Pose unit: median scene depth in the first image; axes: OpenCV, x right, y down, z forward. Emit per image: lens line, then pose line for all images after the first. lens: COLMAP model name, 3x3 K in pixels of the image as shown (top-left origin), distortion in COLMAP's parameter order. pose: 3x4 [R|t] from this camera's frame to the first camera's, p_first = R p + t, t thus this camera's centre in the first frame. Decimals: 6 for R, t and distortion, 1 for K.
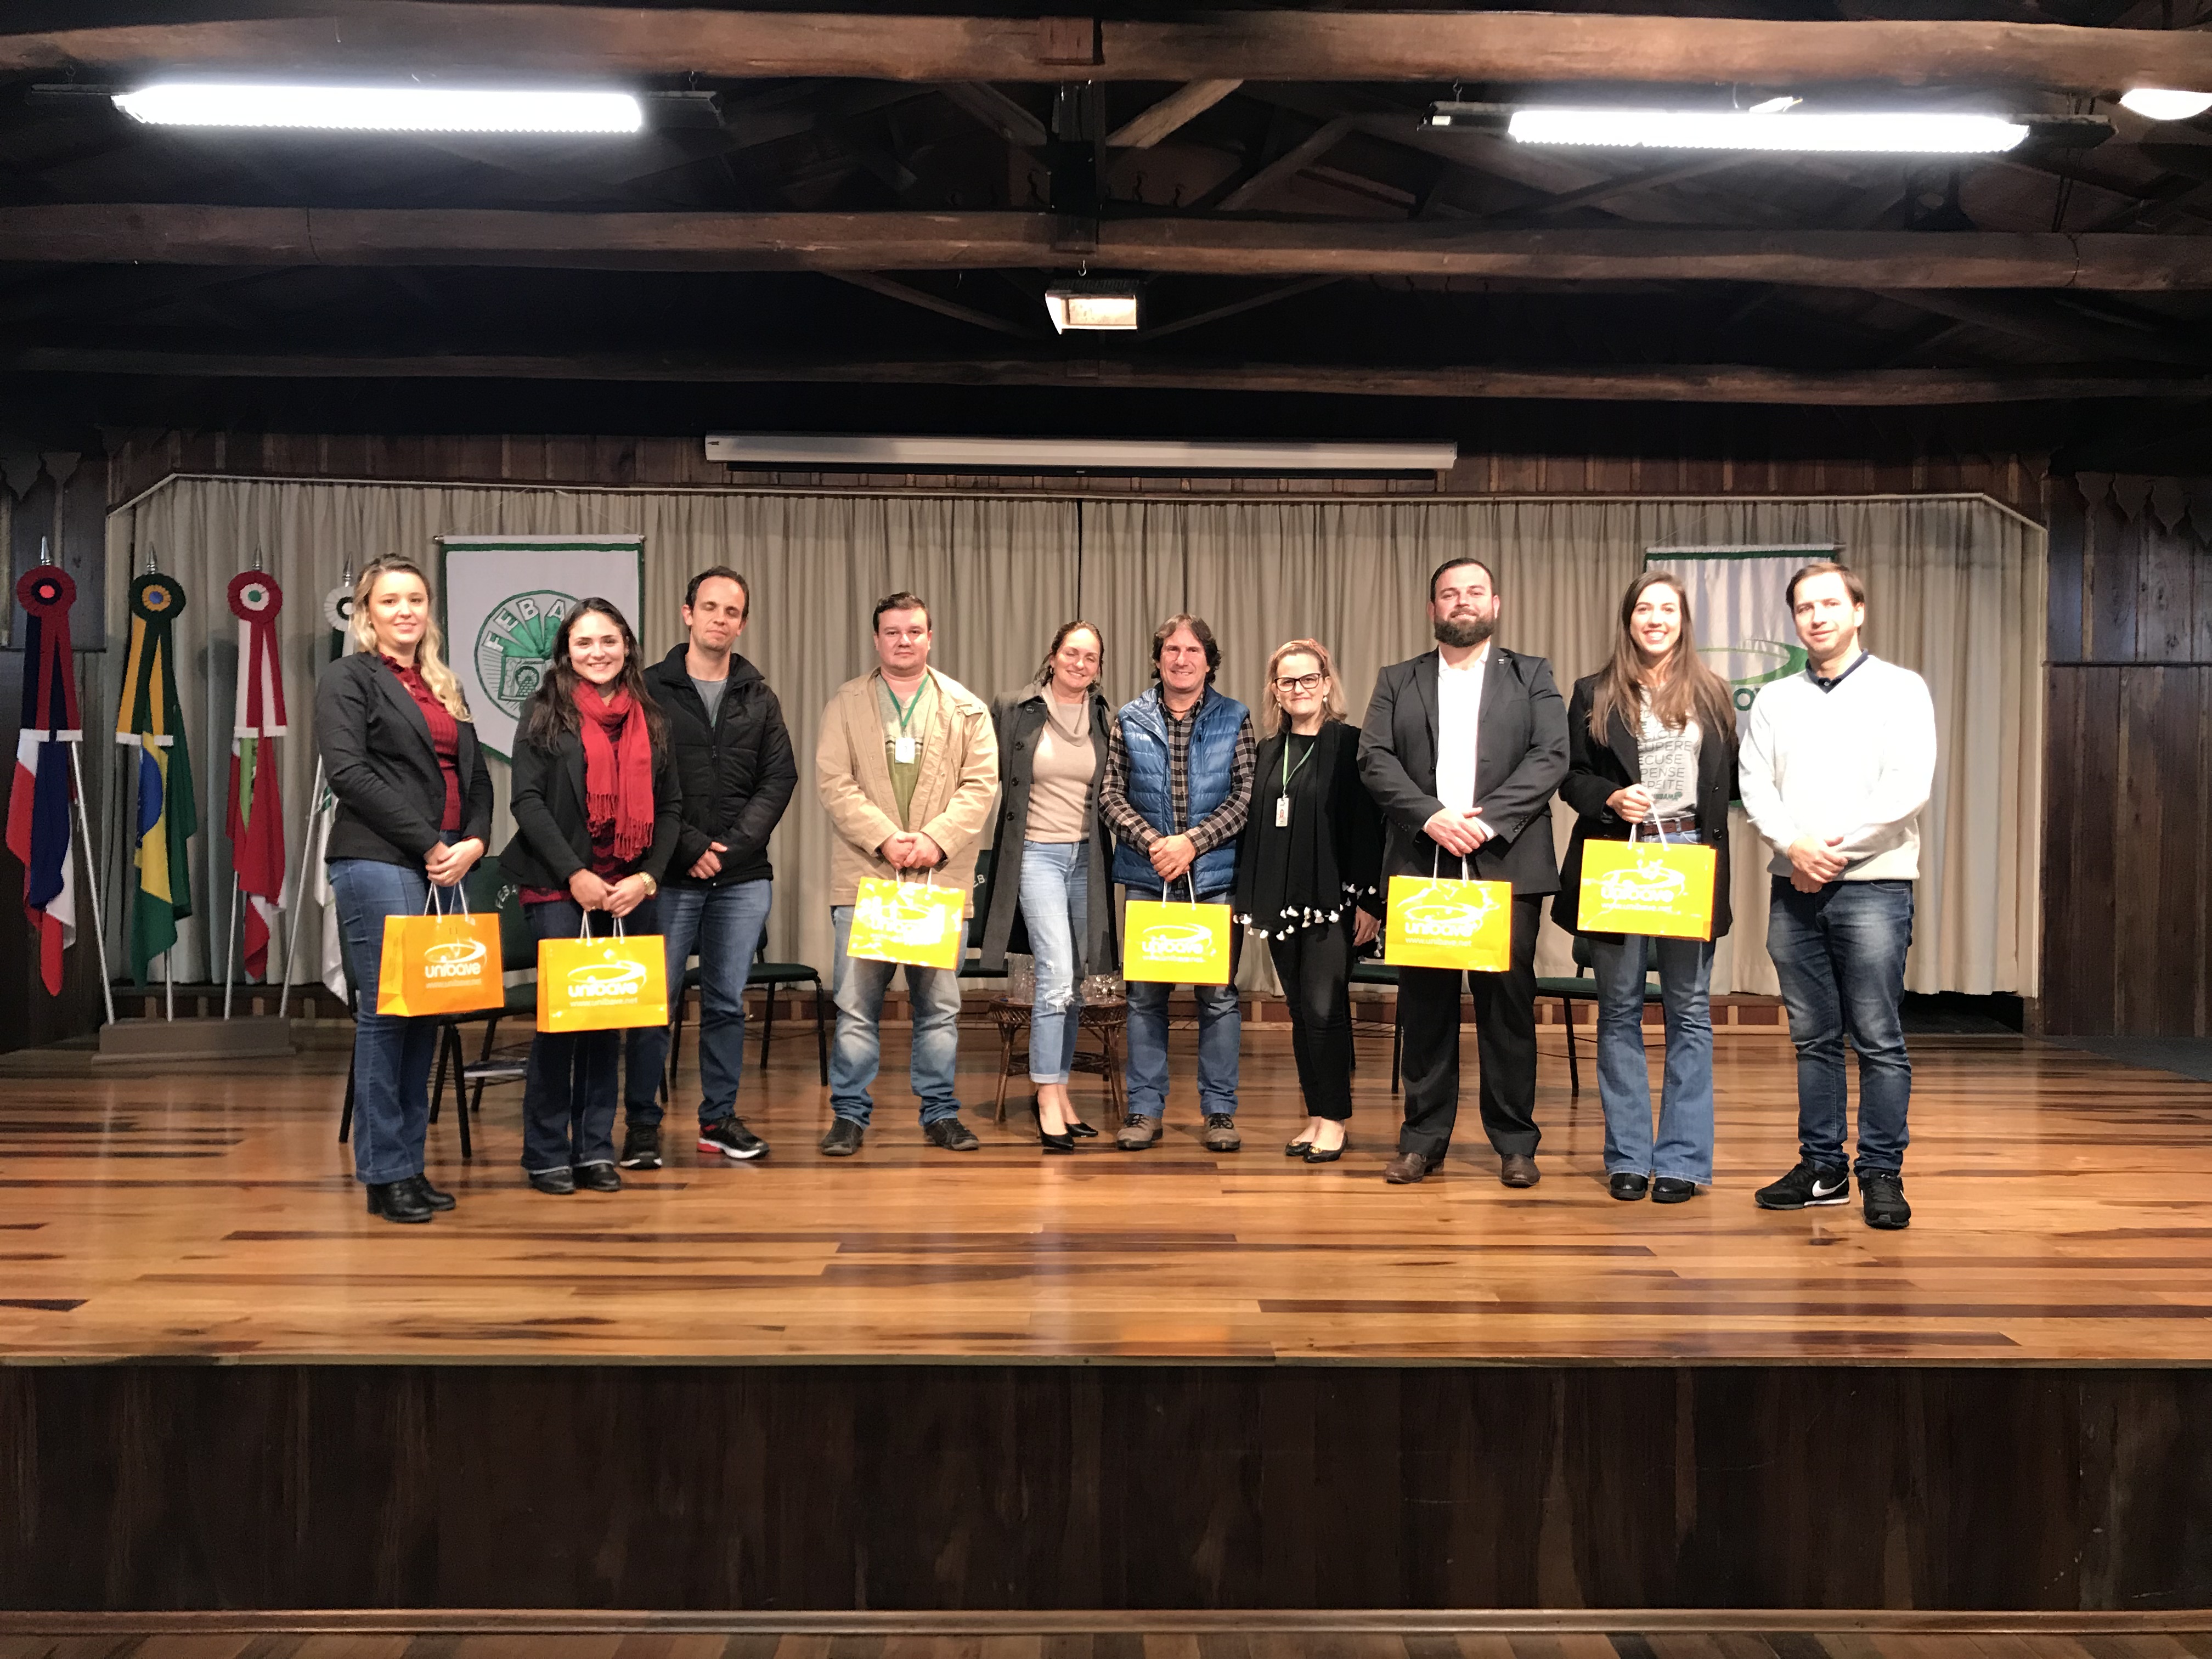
lens RADIAL K [[1799.1, 0, 1106.0], [0, 1799.1, 829.5], [0, 0, 1]] dist [0.076594, -0.104222]
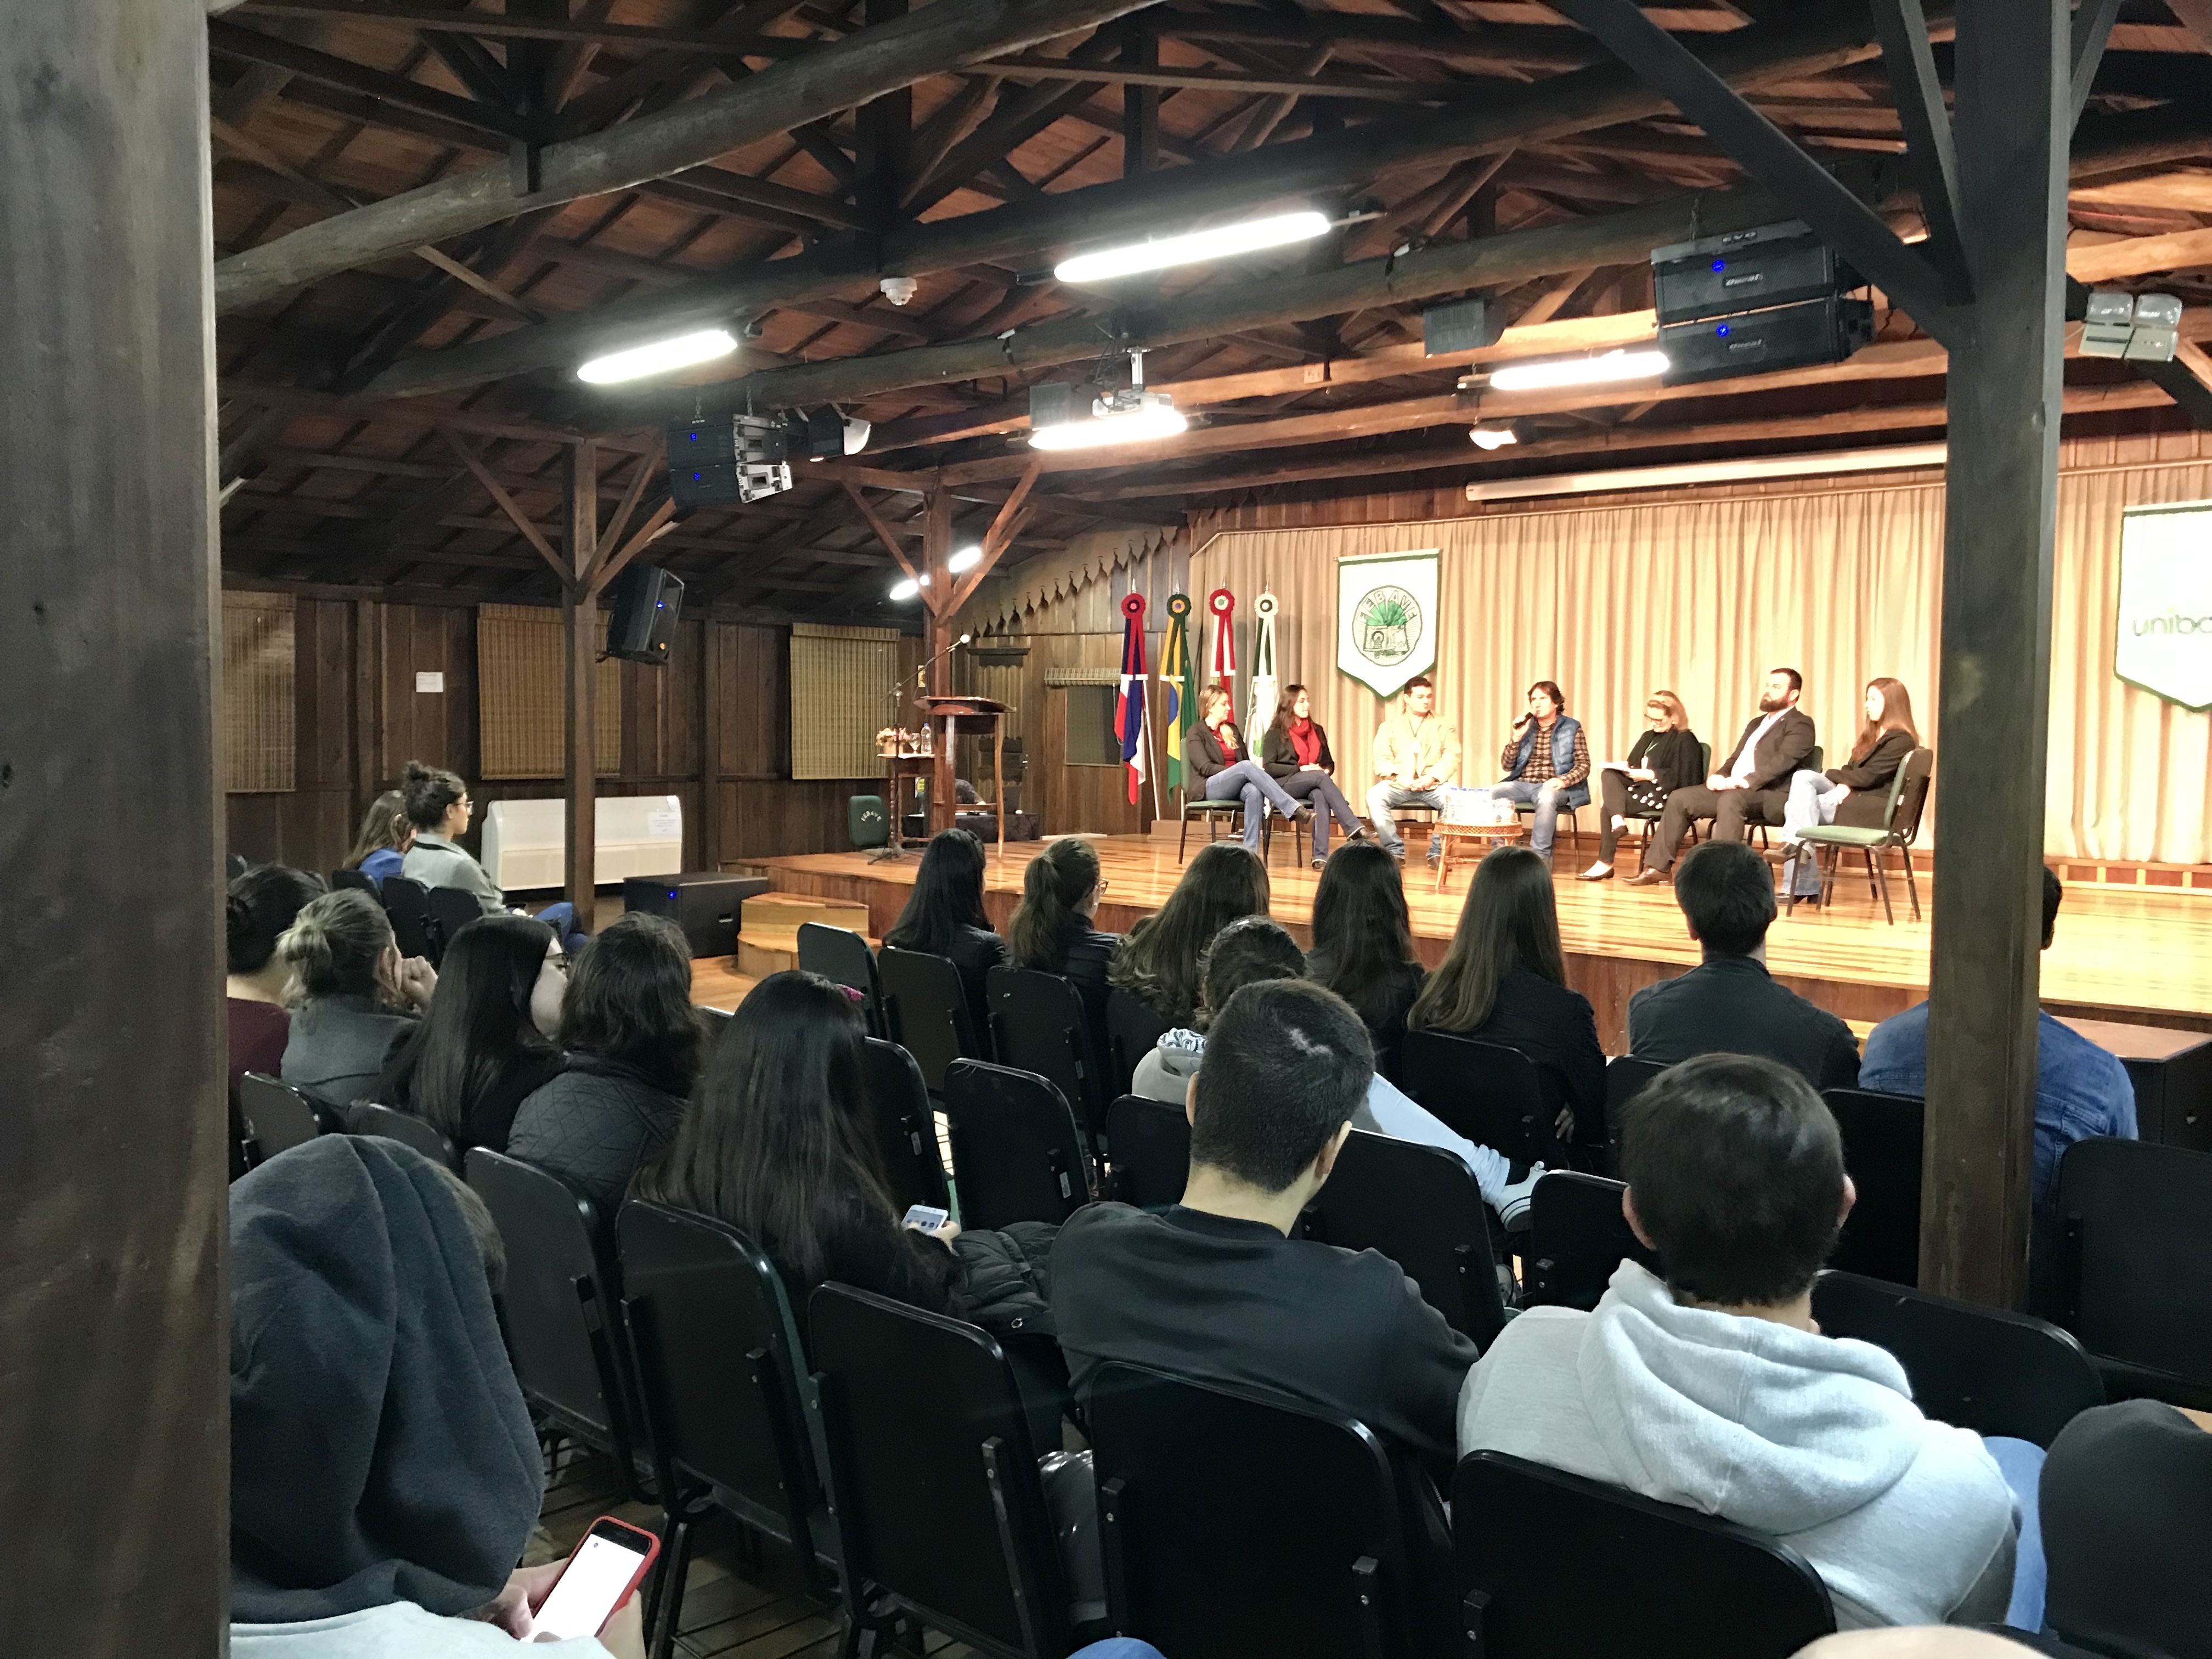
lens RADIAL K [[1799.1, 0, 1106.0], [0, 1799.1, 829.5], [0, 0, 1]] dist [0.076594, -0.104222]
pose [[0.736193, 0.042909, -0.675410, 0.640624], [-0.015443, 0.998793, 0.046621, 0.020983], [0.676596, -0.023892, 0.735967, -0.420349]]
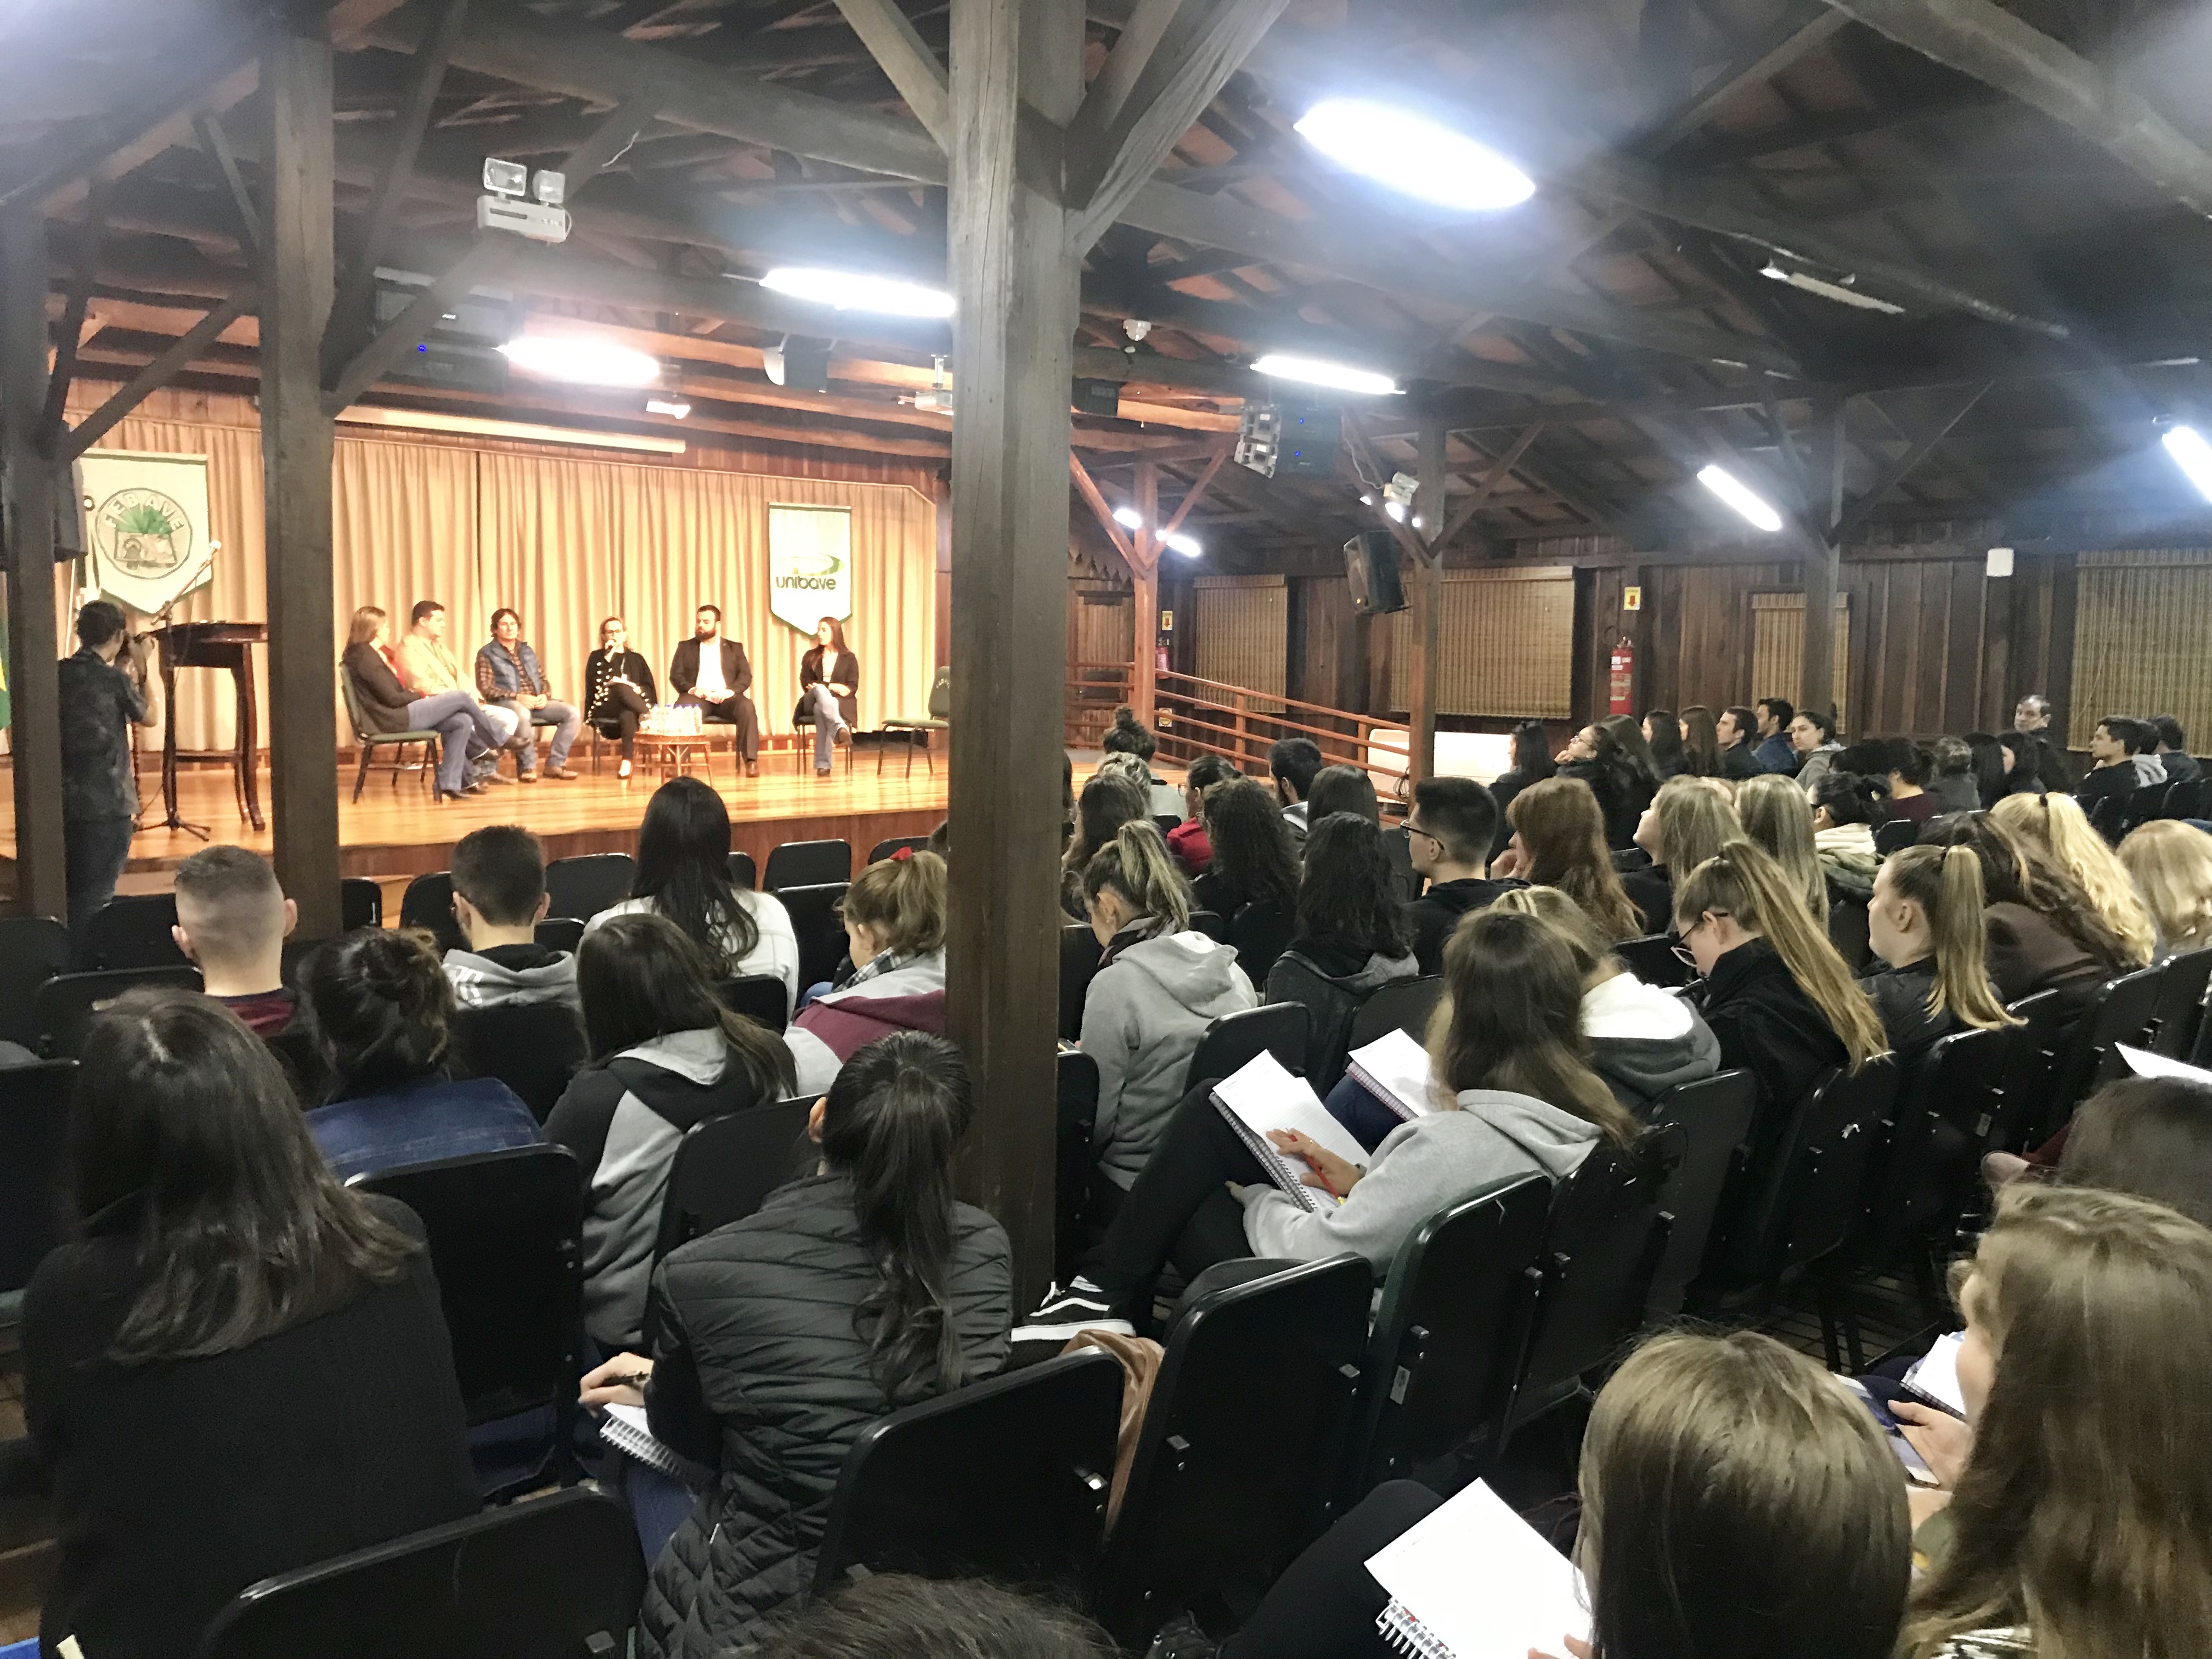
lens RADIAL K [[1783.8, 0, 1071.7], [0, 1783.8, 825.2], [0, 0, 1]] dist [0.080560, -0.104861]
pose [[0.753887, -0.062854, 0.653990, -0.726942], [0.003457, 0.995779, 0.091717, 0.012201], [-0.656995, -0.066883, 0.750923, -0.657292]]
